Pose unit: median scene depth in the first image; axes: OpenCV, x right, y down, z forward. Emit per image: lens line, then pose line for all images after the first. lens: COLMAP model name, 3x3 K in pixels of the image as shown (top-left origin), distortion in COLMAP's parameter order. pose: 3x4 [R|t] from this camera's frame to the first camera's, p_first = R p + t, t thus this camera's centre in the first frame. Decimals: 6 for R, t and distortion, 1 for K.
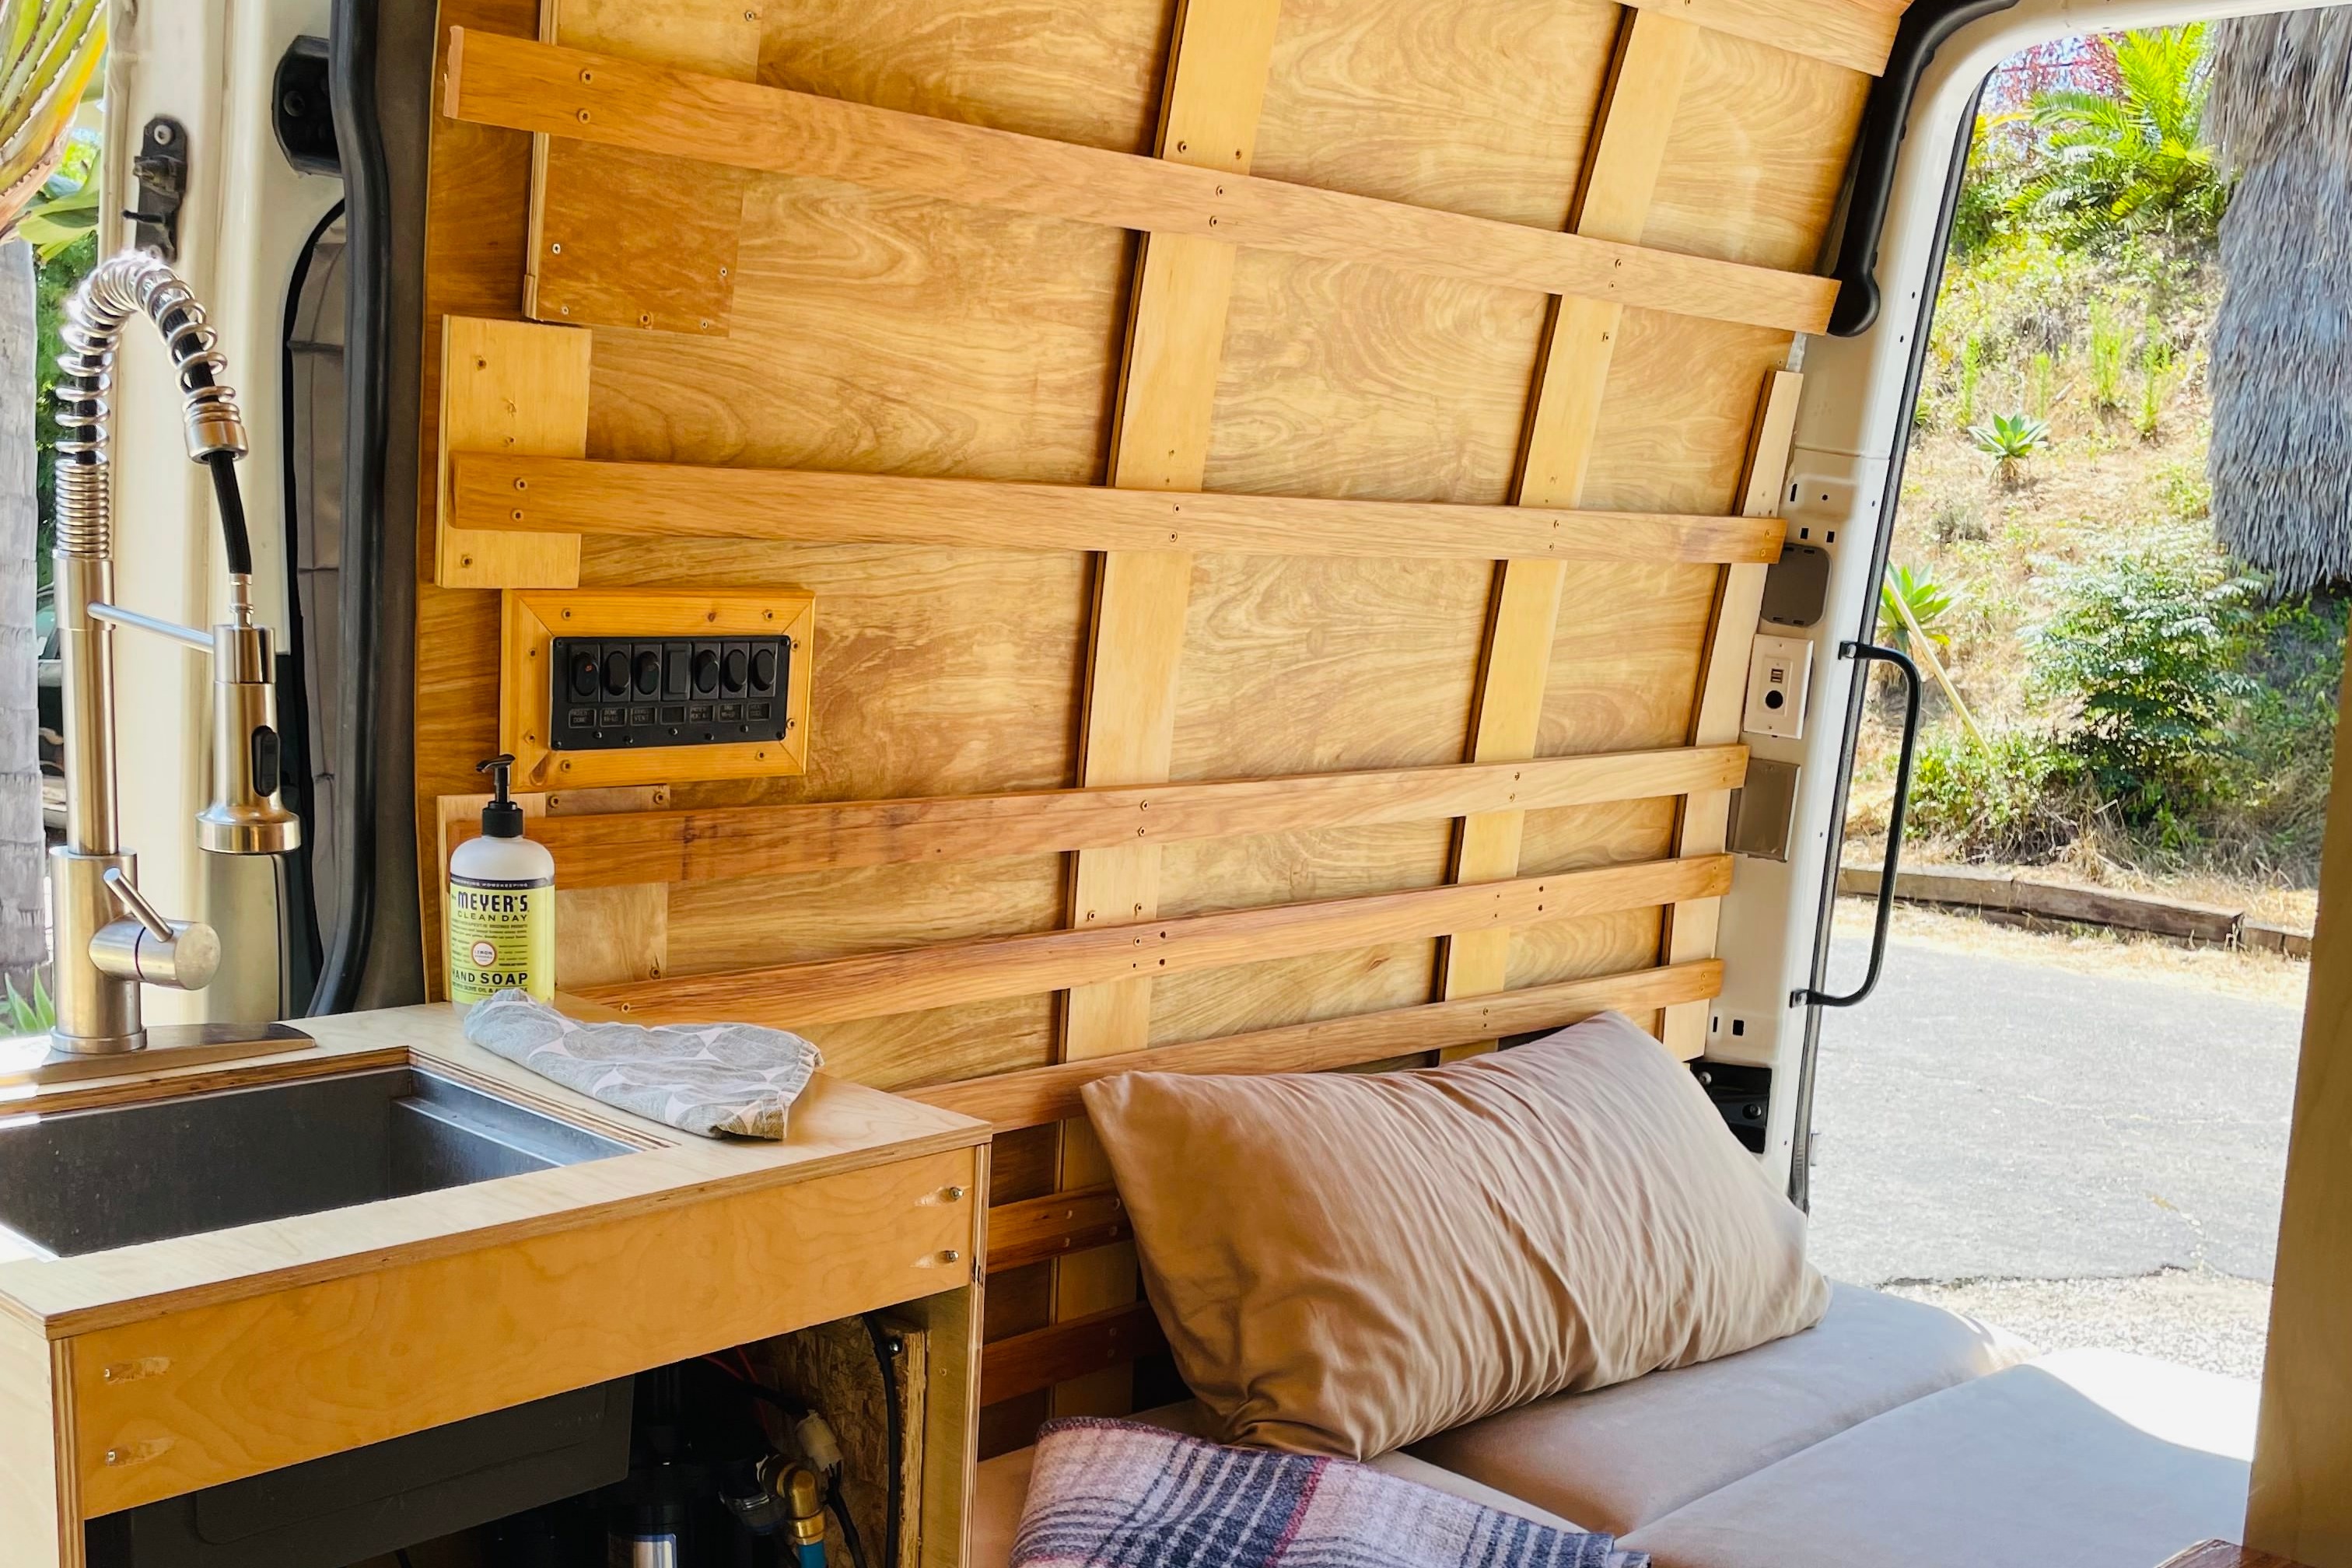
lens RADIAL K [[1821.7, 0, 1169.5], [0, 1821.7, 733.3], [0, 0, 1]] dist [0.100489, -0.152517]
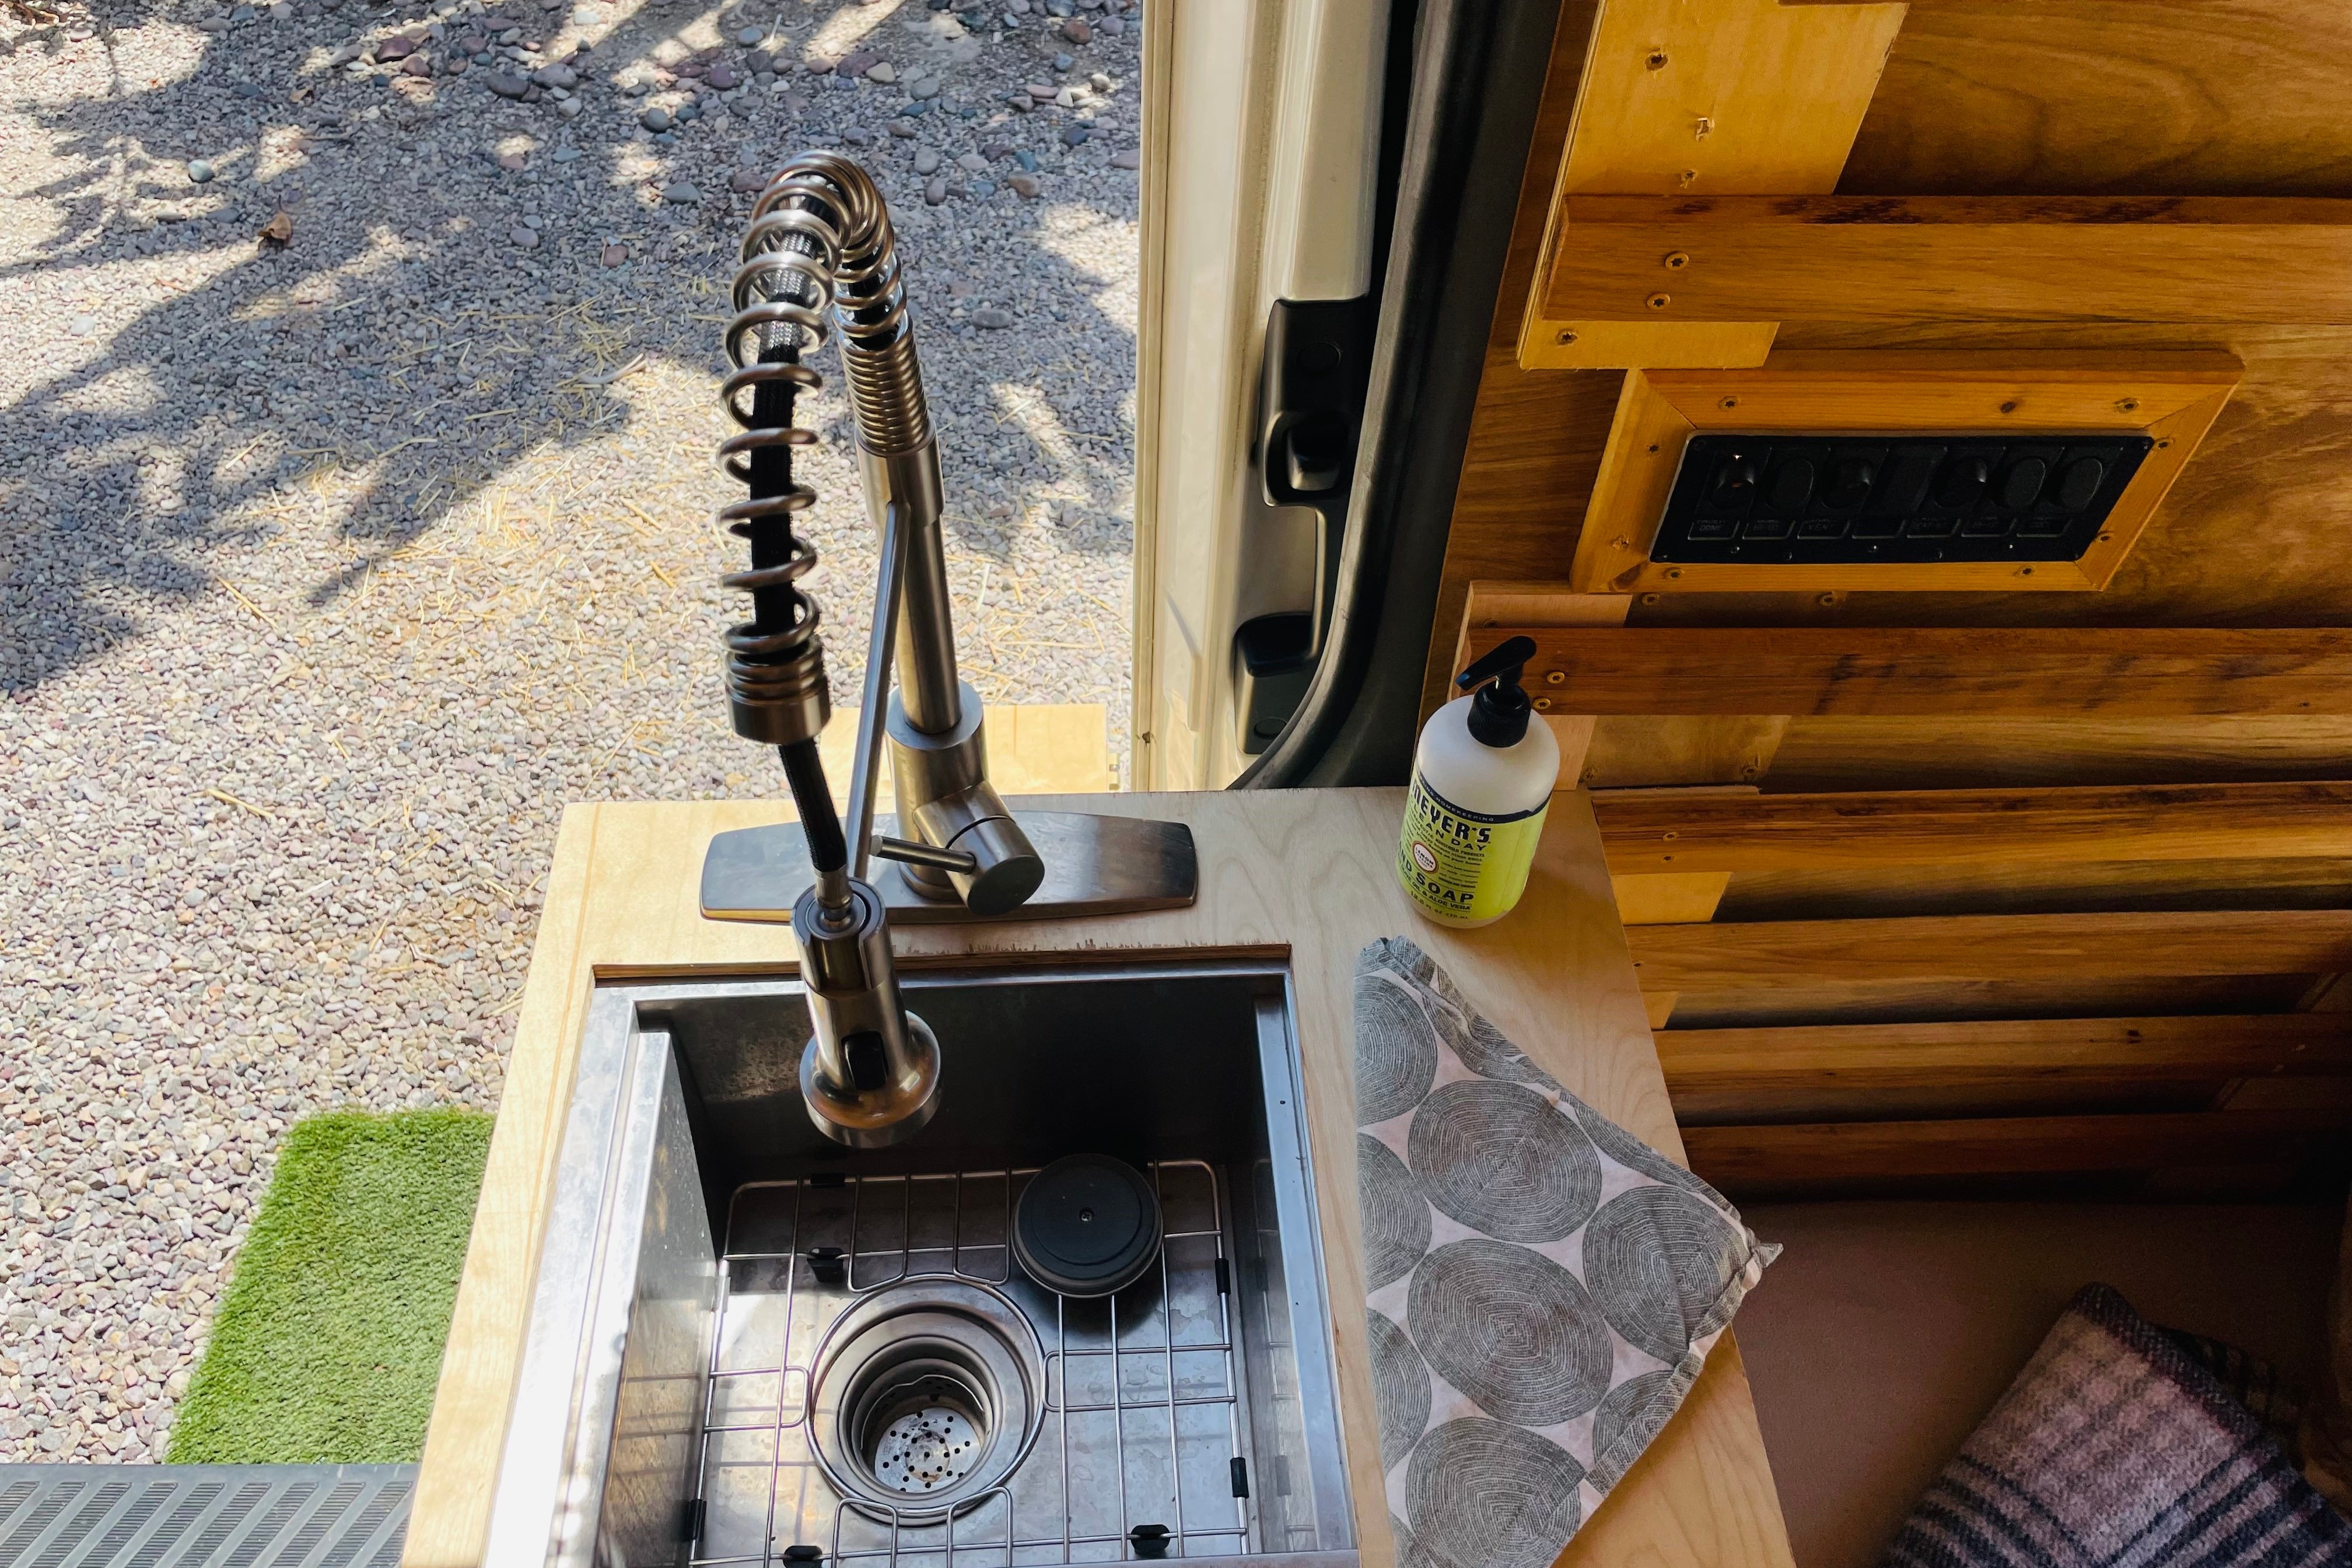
lens RADIAL K [[1821.7, 0, 1169.5], [0, 1821.7, 733.3], [0, 0, 1]] dist [0.100489, -0.152517]
pose [[0.695696, 0.519385, -0.496233, -0.102192], [-0.134565, 0.772808, 0.620210, -0.325145], [0.705620, -0.364702, 0.607530, 0.472280]]
